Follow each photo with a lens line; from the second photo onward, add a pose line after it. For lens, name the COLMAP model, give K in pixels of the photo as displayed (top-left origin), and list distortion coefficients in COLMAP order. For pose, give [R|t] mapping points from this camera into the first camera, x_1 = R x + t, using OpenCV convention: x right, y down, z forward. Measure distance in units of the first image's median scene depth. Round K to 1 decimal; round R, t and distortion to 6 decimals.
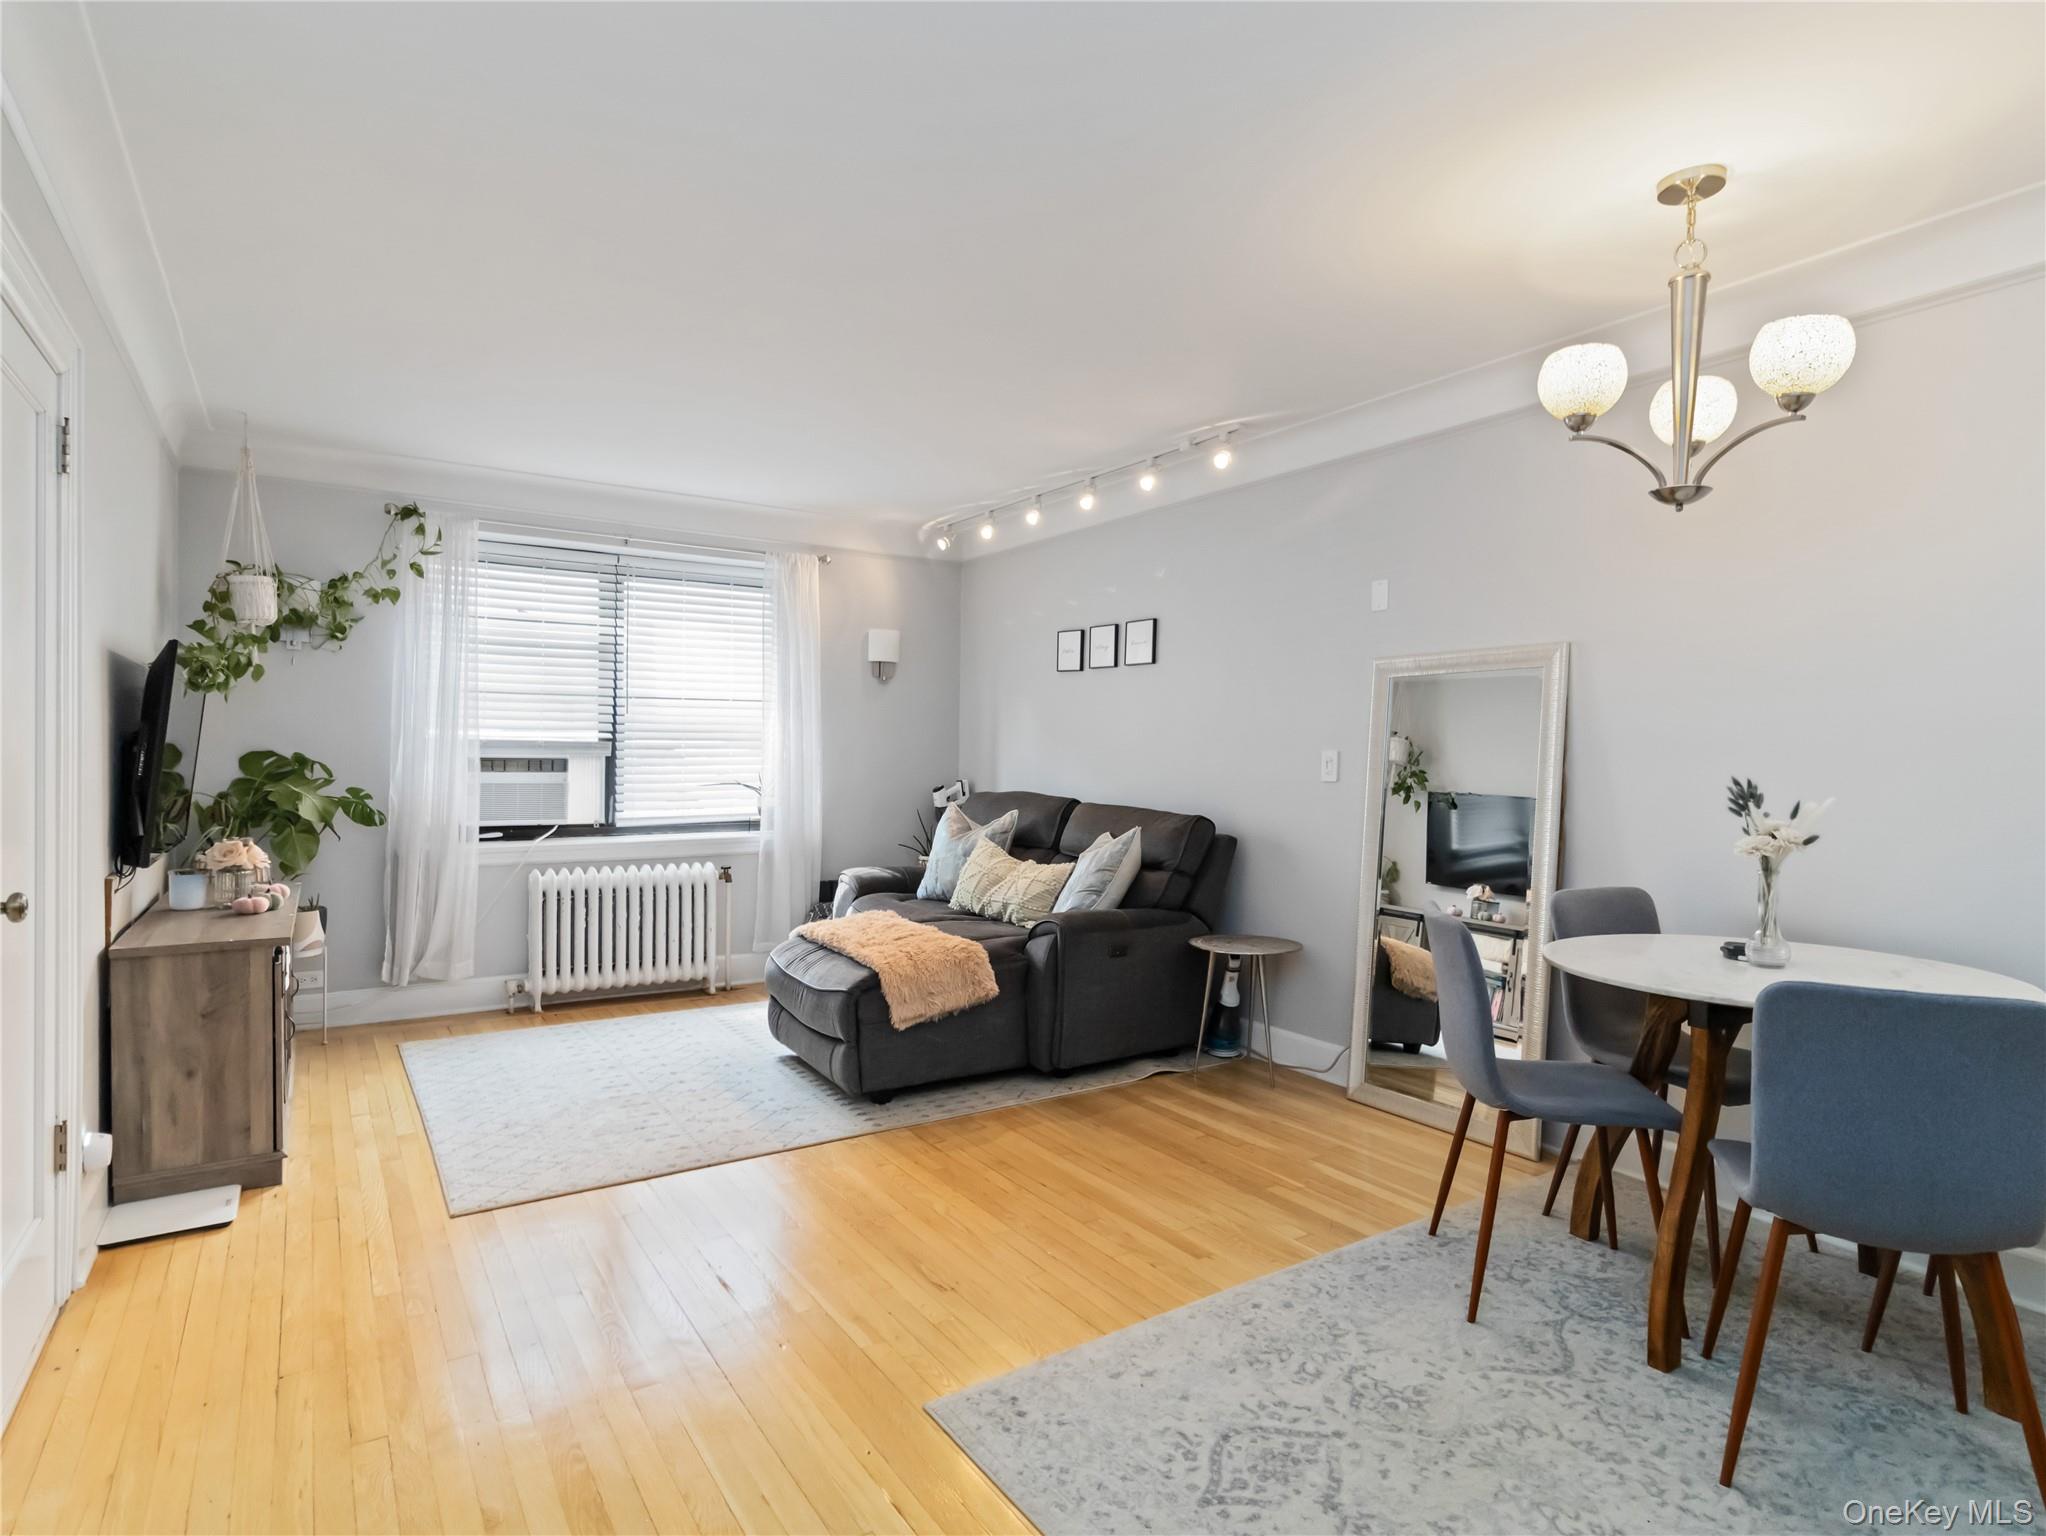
lens RADIAL K [[1079.3, 0, 1033.7], [0, 1079.3, 754.0], [0, 0, 1]] dist [-0.000002, 0.002340]
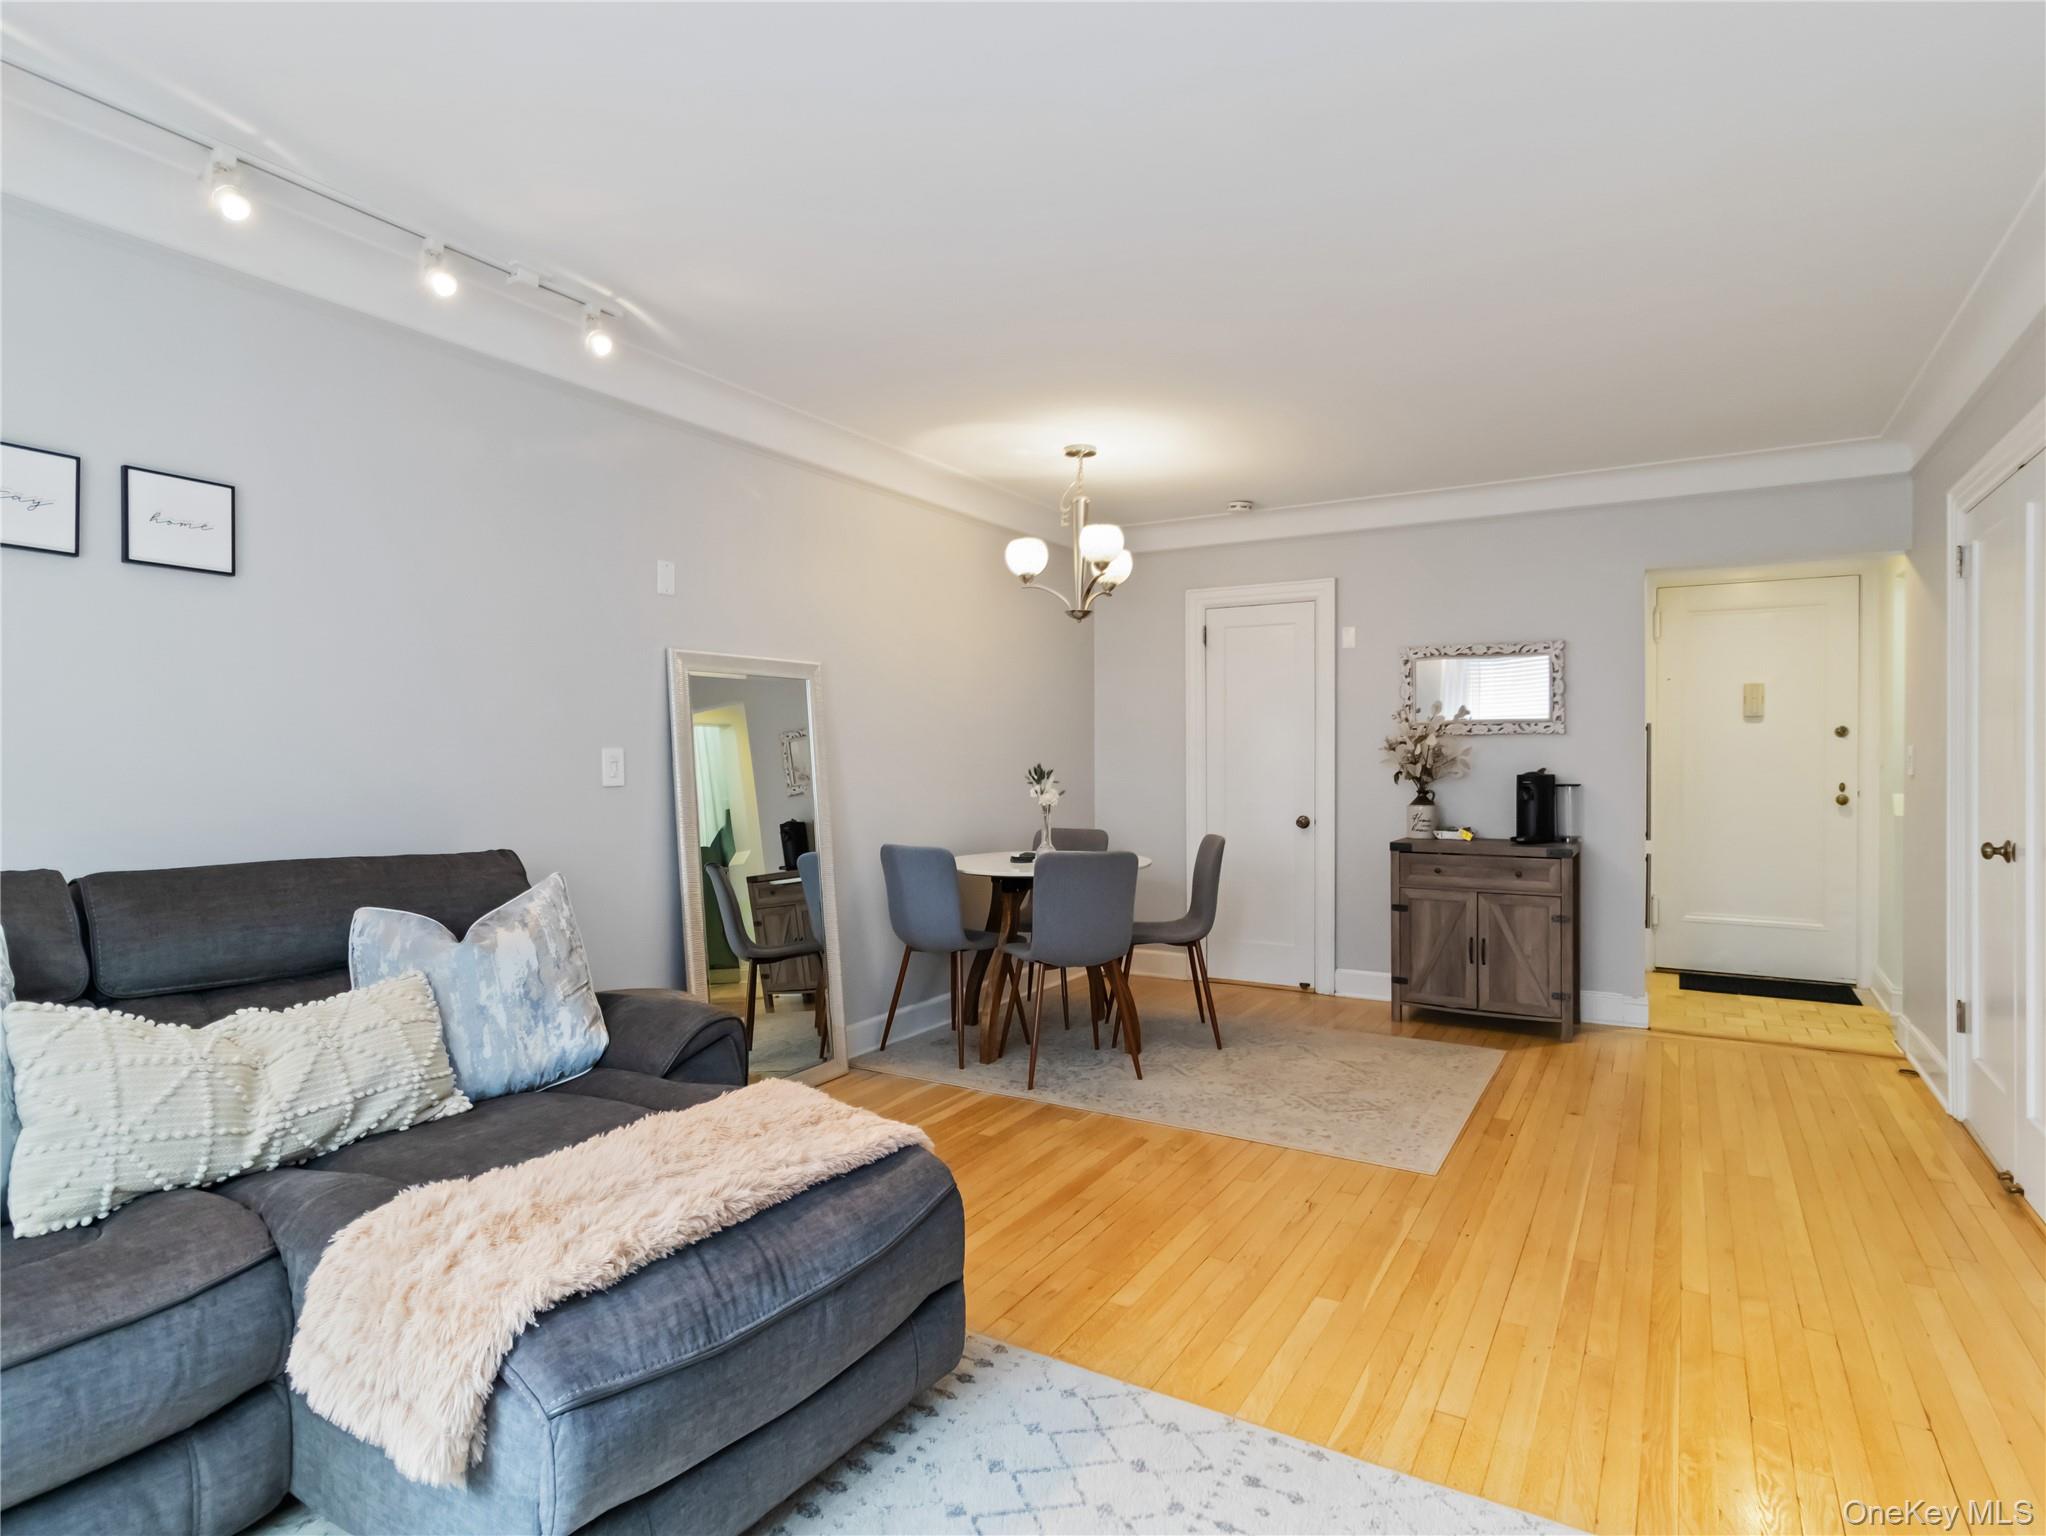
lens RADIAL K [[1091.8, 0, 1023.0], [0, 1091.8, 768.0], [0, 0, 1]] dist [0.000679, 0.001242]
pose [[-0.426191, -0.016678, 0.904479, -1.093534], [0.001379, 0.999817, 0.019086, -0.006741], [-0.904632, 0.009381, -0.426090, 1.918051]]
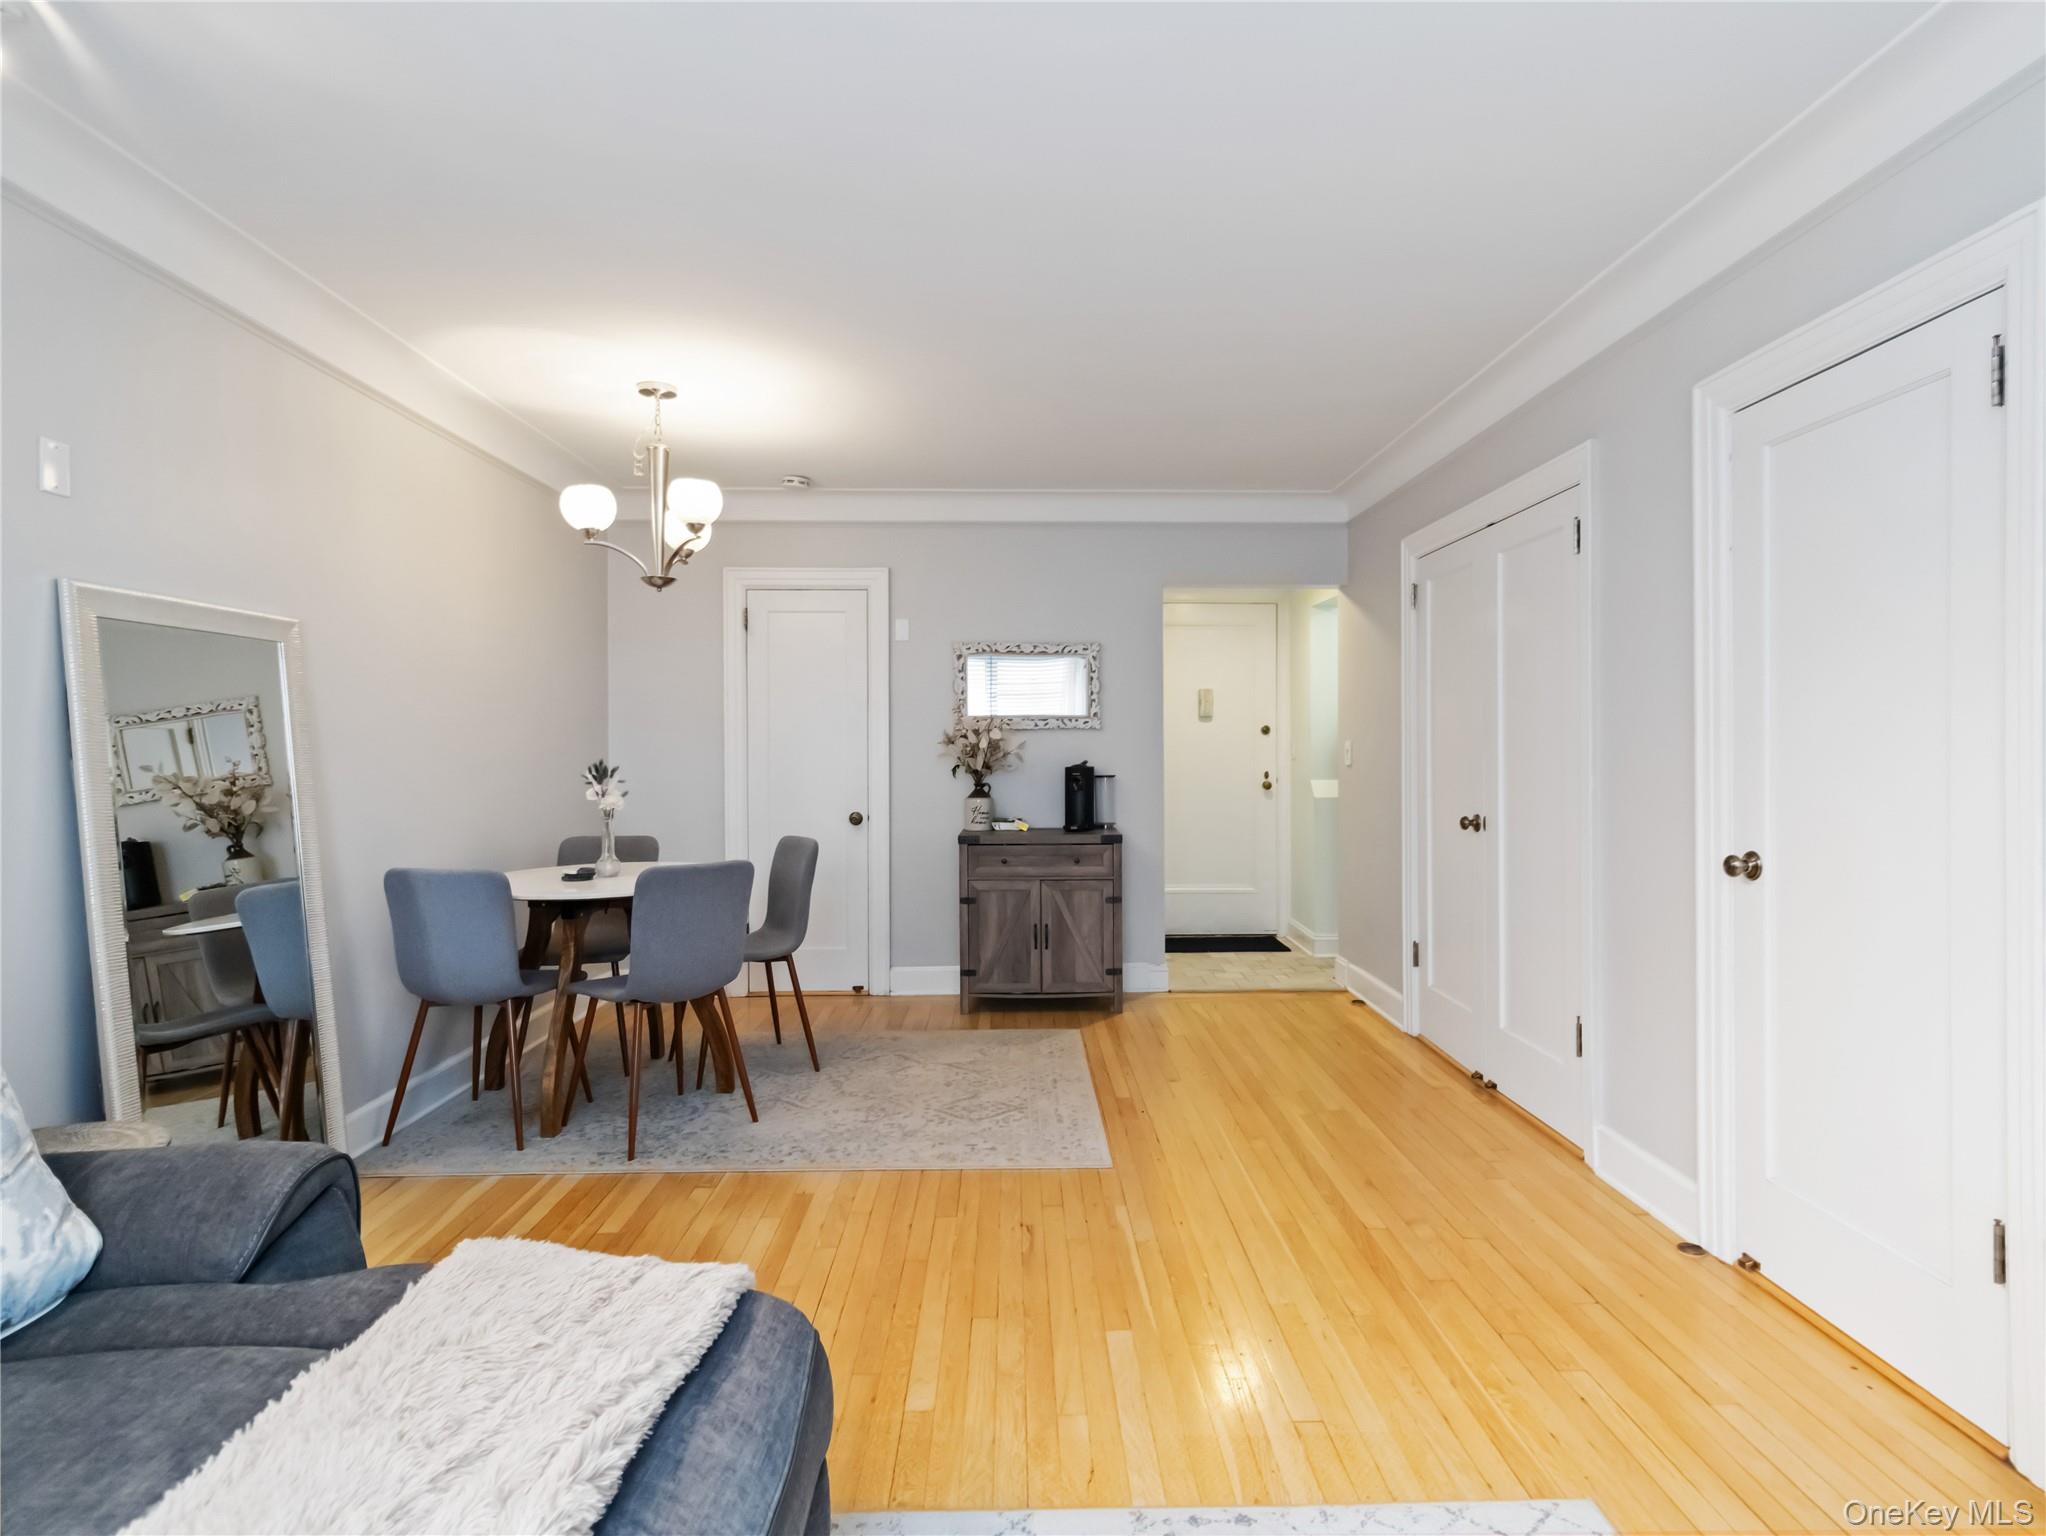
lens RADIAL K [[1079.3, 0, 1033.7], [0, 1079.3, 754.0], [0, 0, 1]] dist [-0.000002, 0.002340]
pose [[-0.844153, -0.007250, 0.536054, -0.726143], [-0.001799, 0.999941, 0.010690, -0.003048], [-0.536100, 0.008059, -0.844116, 2.064824]]
